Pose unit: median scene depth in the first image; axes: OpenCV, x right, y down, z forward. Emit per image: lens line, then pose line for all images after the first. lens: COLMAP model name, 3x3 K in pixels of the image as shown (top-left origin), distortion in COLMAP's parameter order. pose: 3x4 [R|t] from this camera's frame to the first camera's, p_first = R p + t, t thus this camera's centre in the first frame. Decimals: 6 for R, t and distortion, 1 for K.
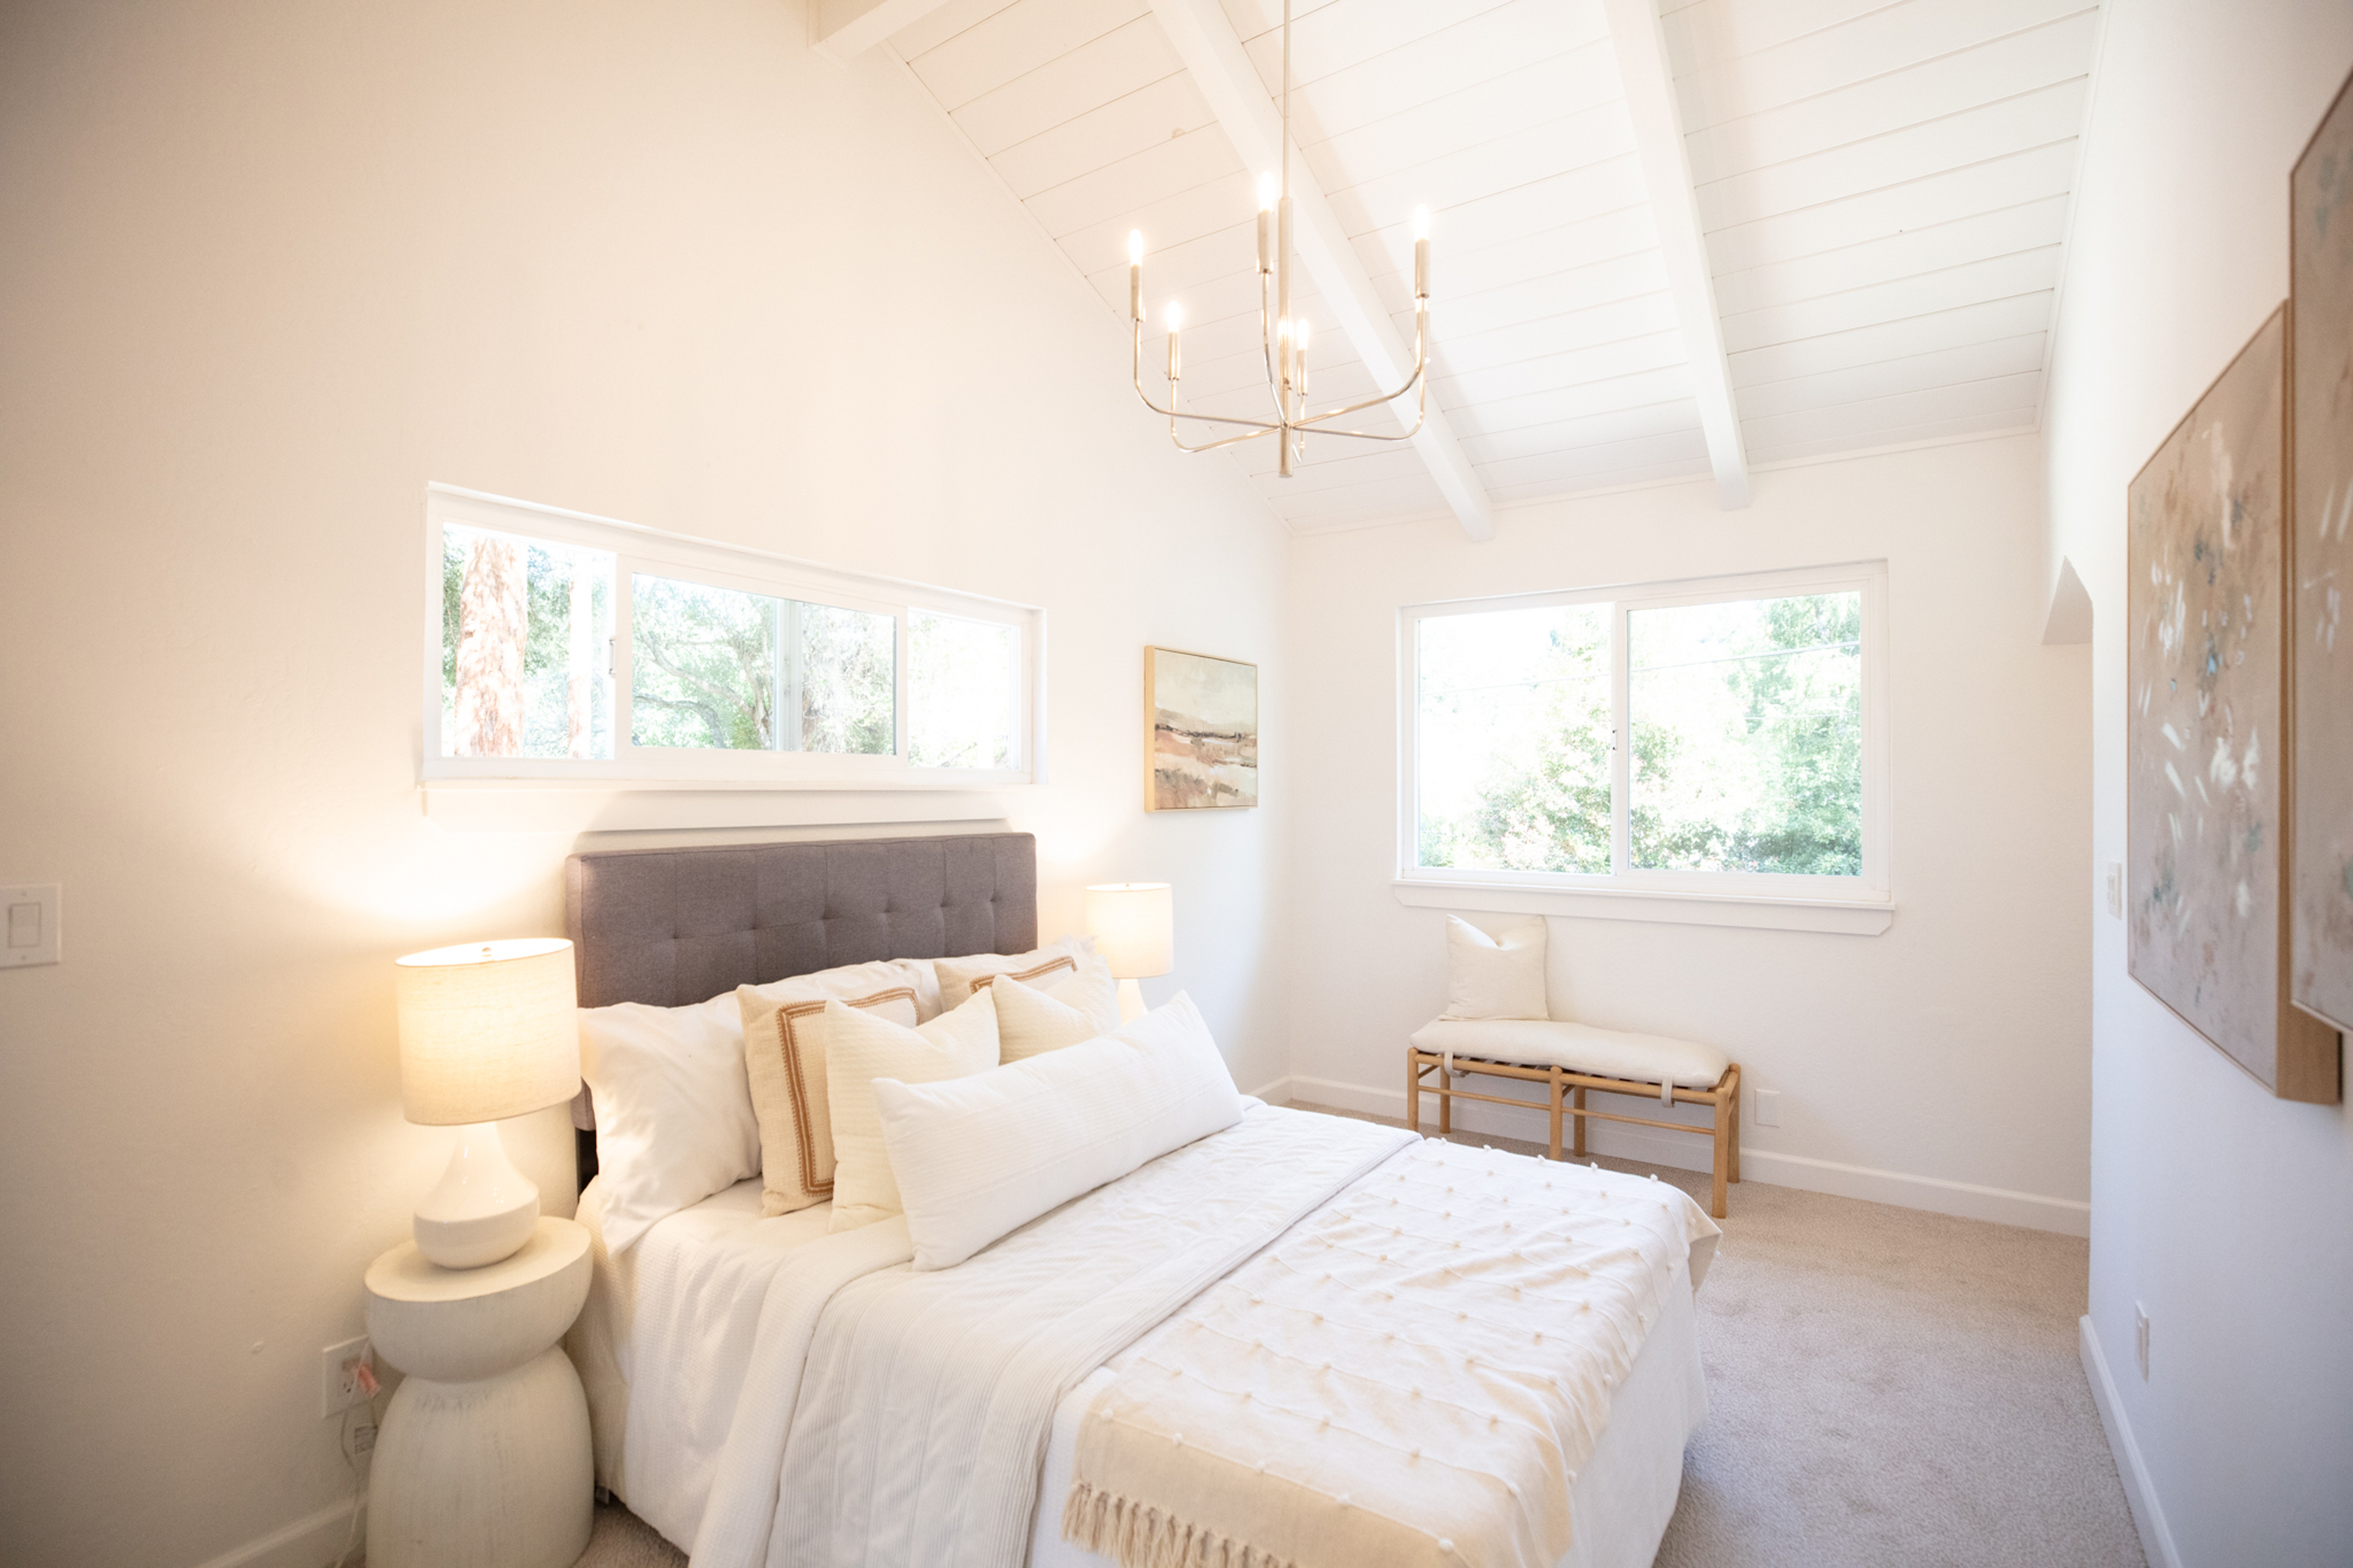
lens RADIAL K [[1079.2, 0, 1176.4], [0, 1079.2, 790.8], [0, 0, 1]] dist [-0.042612, 0.011612]
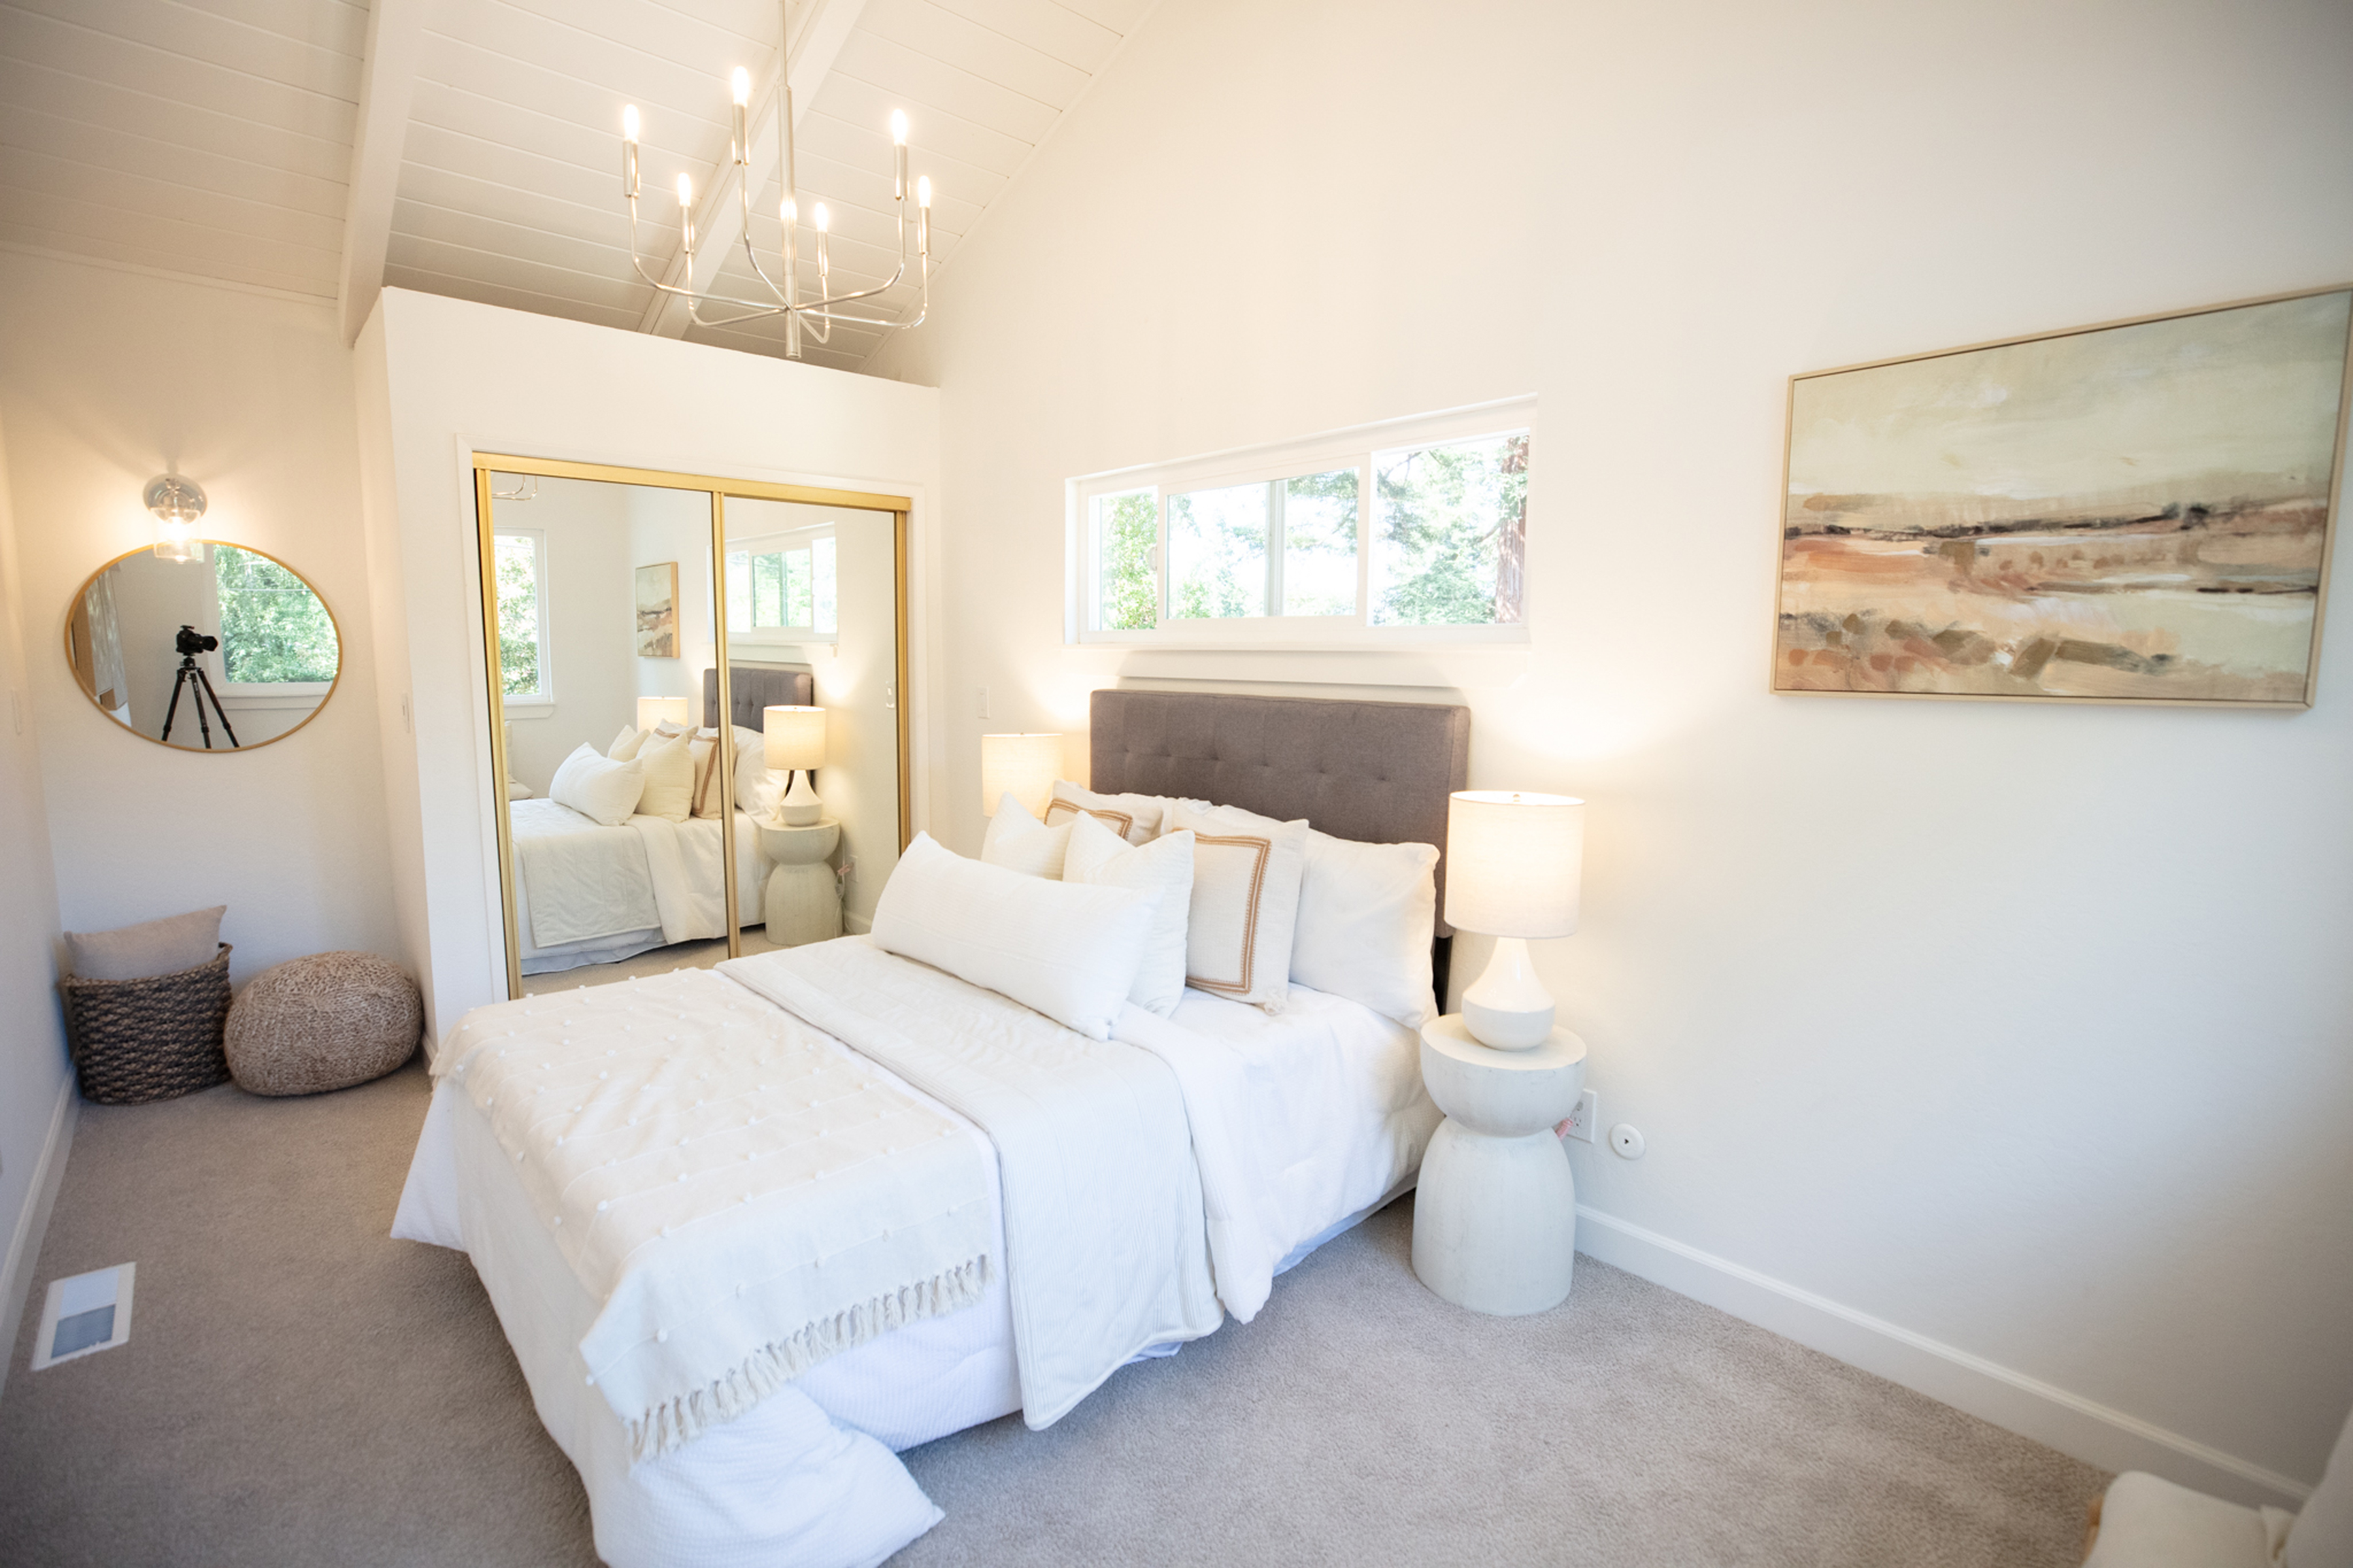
lens RADIAL K [[1079.2, 0, 1173.8], [0, 1079.2, 786.1], [0, 0, 1]] dist [-0.042612, 0.011612]
pose [[-0.229857, 0.116289, -0.966252, 0.541460], [-0.008645, 0.992553, 0.121510, 0.002767], [0.973186, 0.036283, -0.227140, 0.797036]]
